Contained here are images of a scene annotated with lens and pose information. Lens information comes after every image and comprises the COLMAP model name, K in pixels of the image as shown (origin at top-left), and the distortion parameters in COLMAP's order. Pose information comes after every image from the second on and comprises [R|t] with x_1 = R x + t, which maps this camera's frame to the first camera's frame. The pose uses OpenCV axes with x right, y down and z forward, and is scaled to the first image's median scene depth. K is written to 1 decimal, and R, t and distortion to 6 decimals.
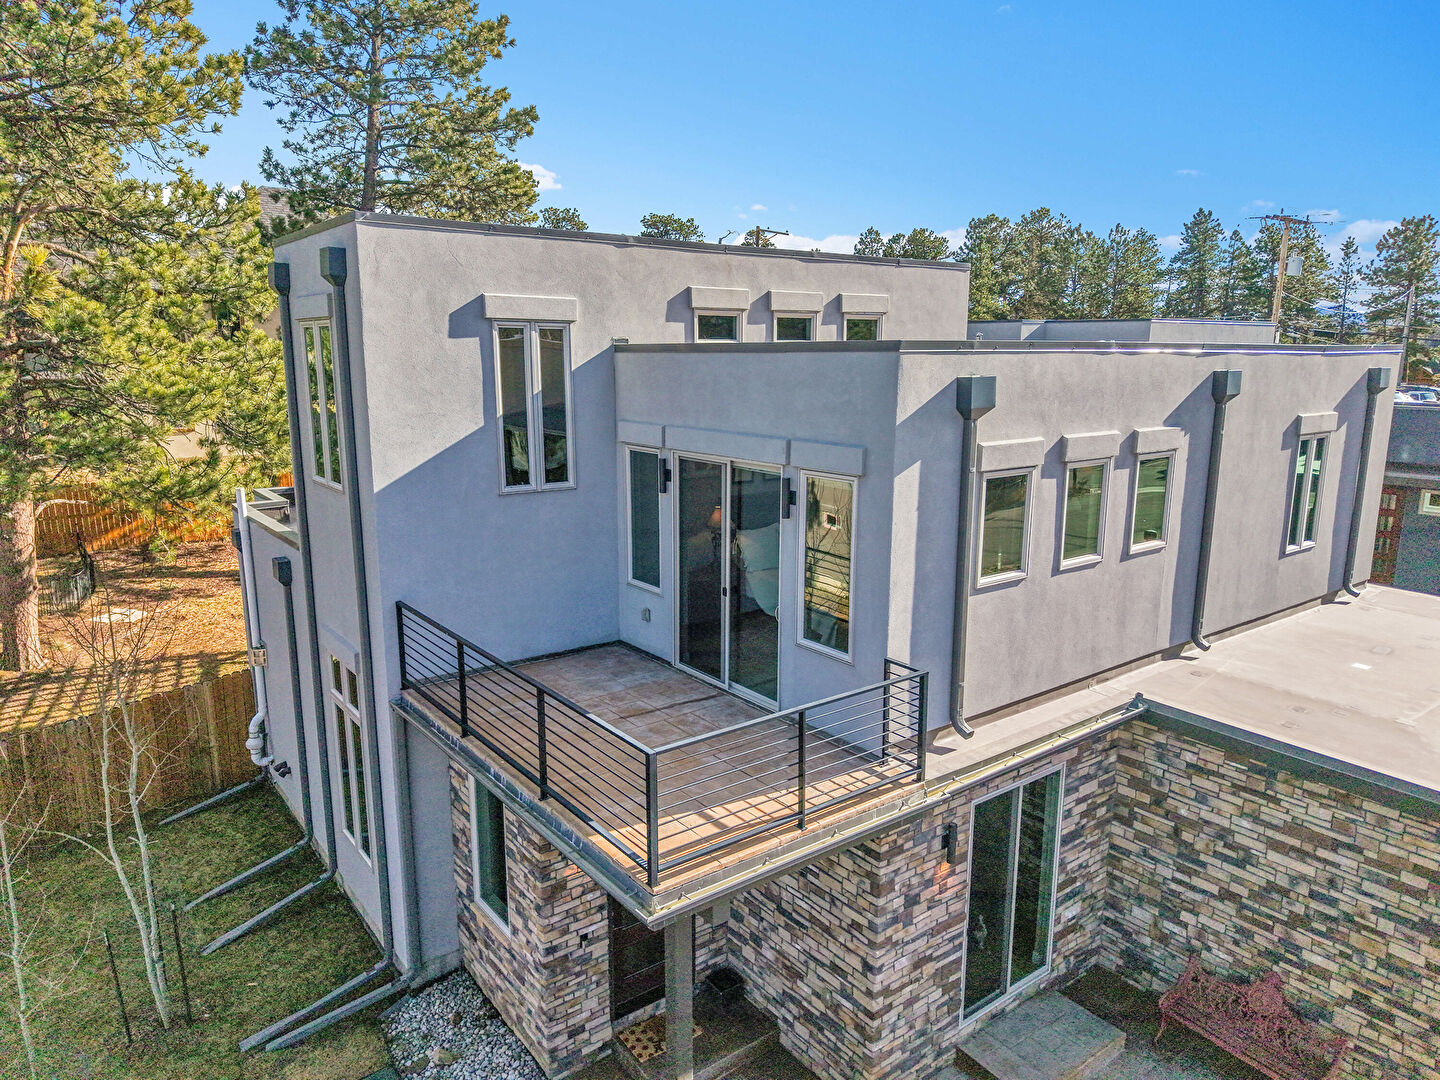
lens RADIAL K [[963.9, 0, 720.0], [0, 963.9, 551.1], [0, 0, 1]] dist [0.019879, -0.016333]
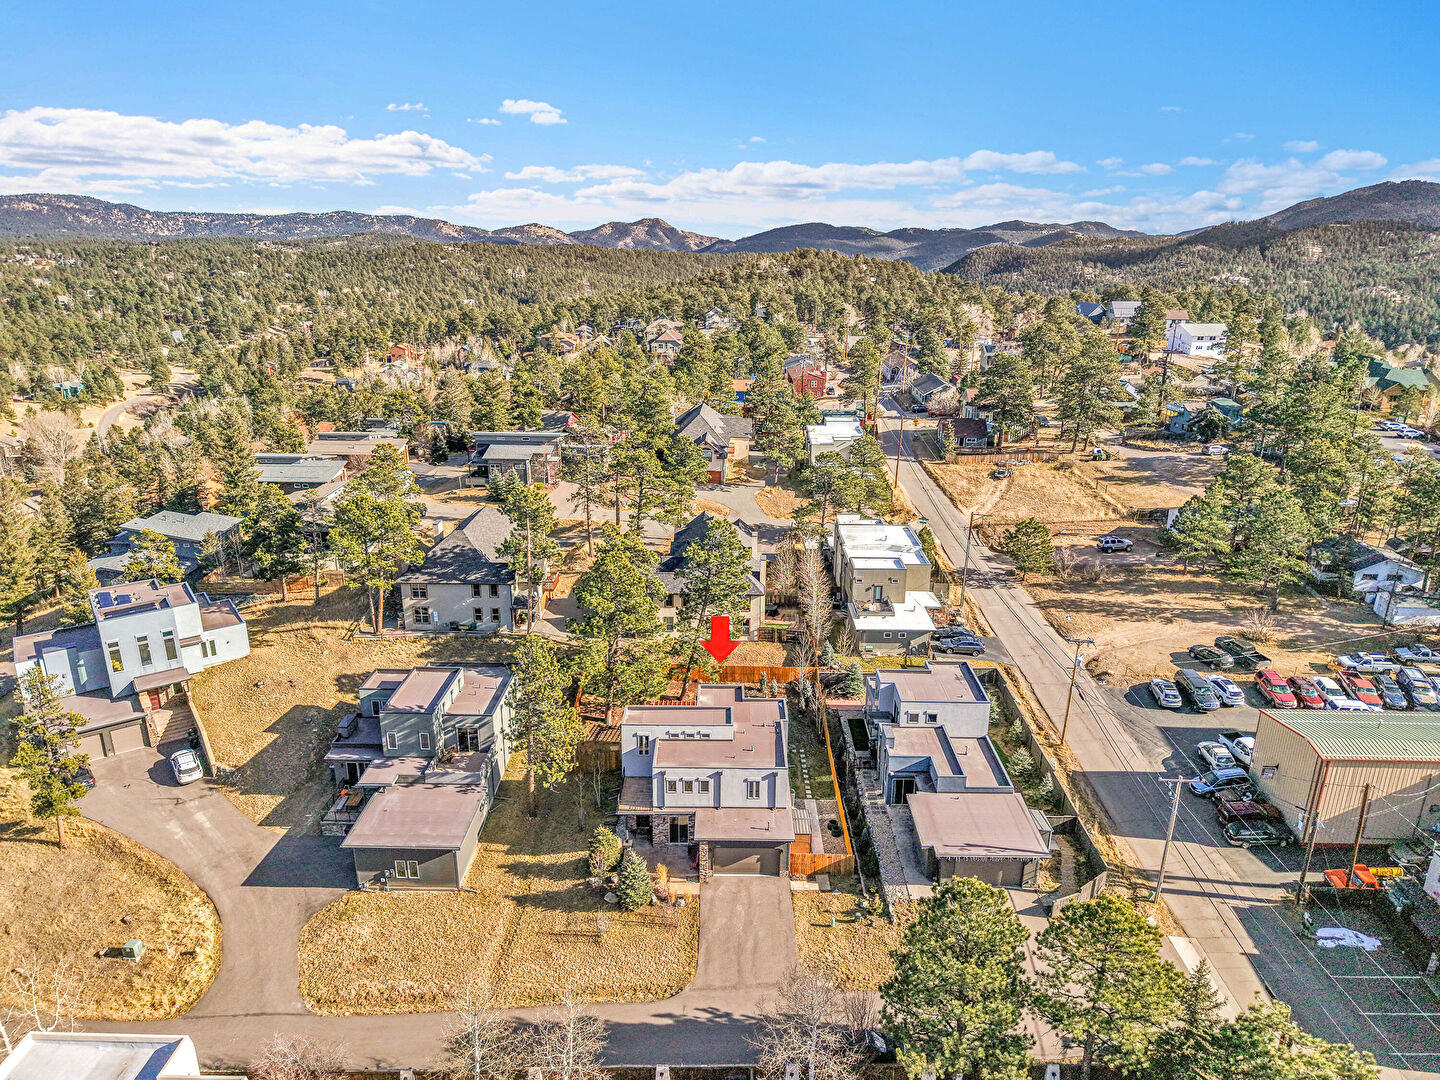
lens RADIAL K [[963.9, 0, 722.6], [0, 963.9, 528.7], [0, 0, 1]] dist [0.019879, -0.016333]
pose [[0.798474, 0.188480, -0.571765, 4.571472], [-0.131923, 0.981425, 0.139291, -3.140338], [0.587398, -0.035791, 0.808507, -4.954430]]
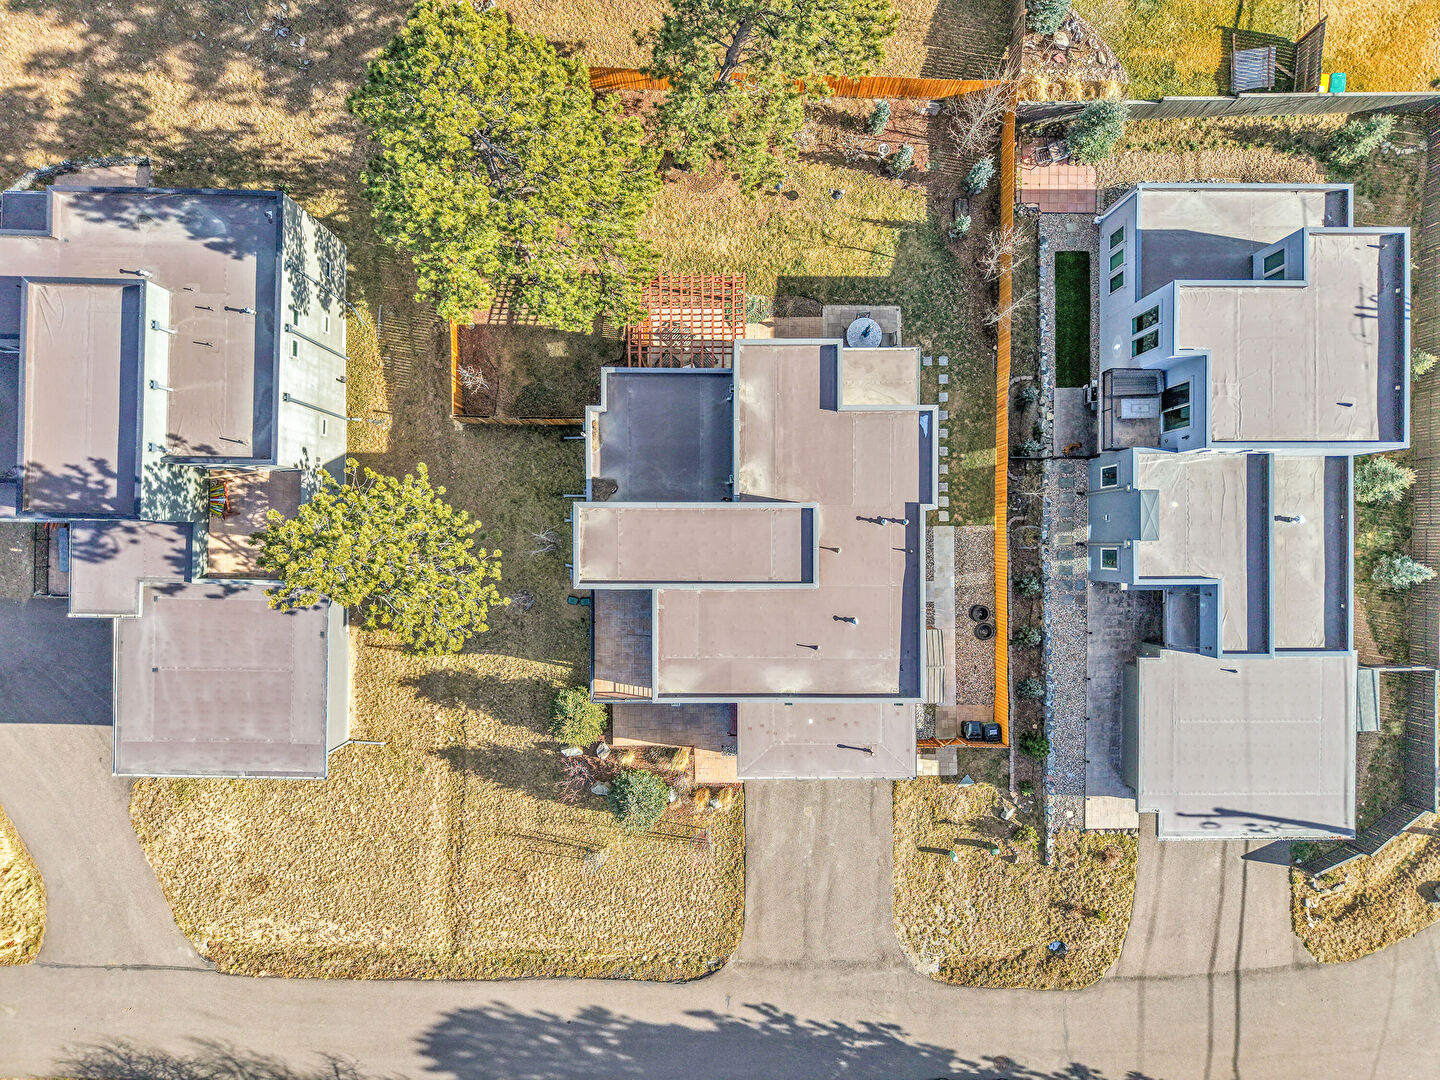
lens RADIAL K [[963.9, 0, 720.6], [0, 963.9, 540.1], [0, 0, 1]] dist [0.019879, -0.016333]
pose [[0.801400, 0.598001, 0.012364, -0.066122], [-0.136743, 0.163052, 0.977095, -3.965658], [0.582288, -0.784734, 0.212443, 0.645447]]
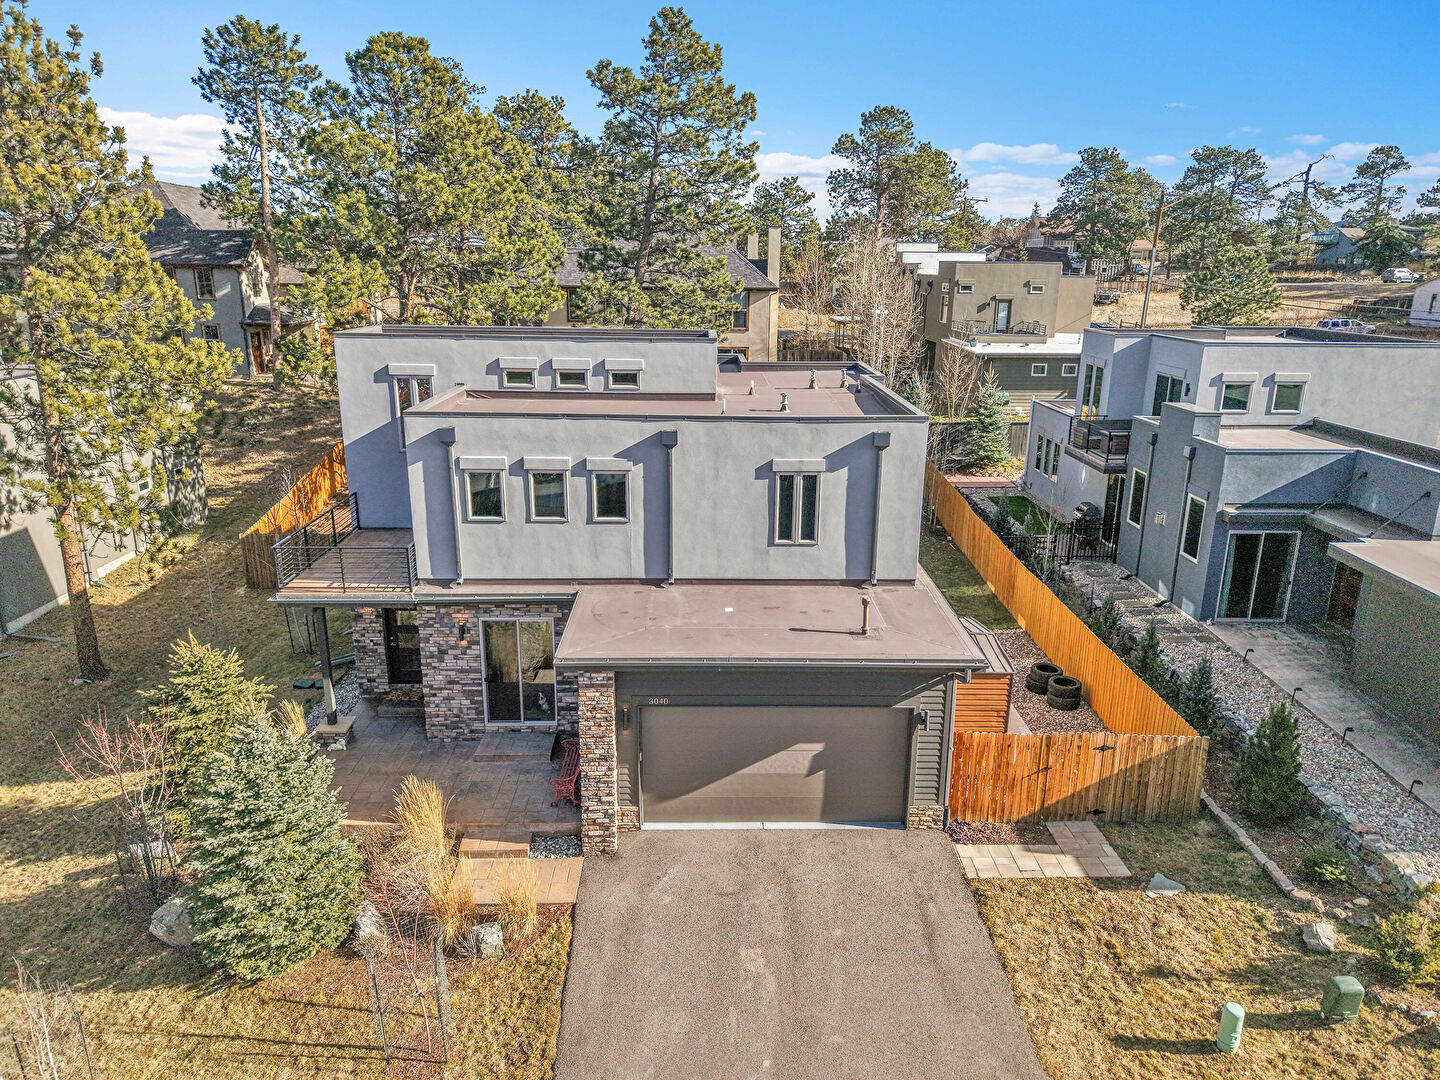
lens RADIAL K [[963.9, 0, 725.7], [0, 963.9, 543.1], [0, 0, 1]] dist [0.019879, -0.016333]
pose [[0.814017, 0.169670, -0.555508, 1.805197], [-0.130086, 0.985345, 0.110333, -0.211011], [0.566087, -0.017549, 0.824159, -0.457194]]
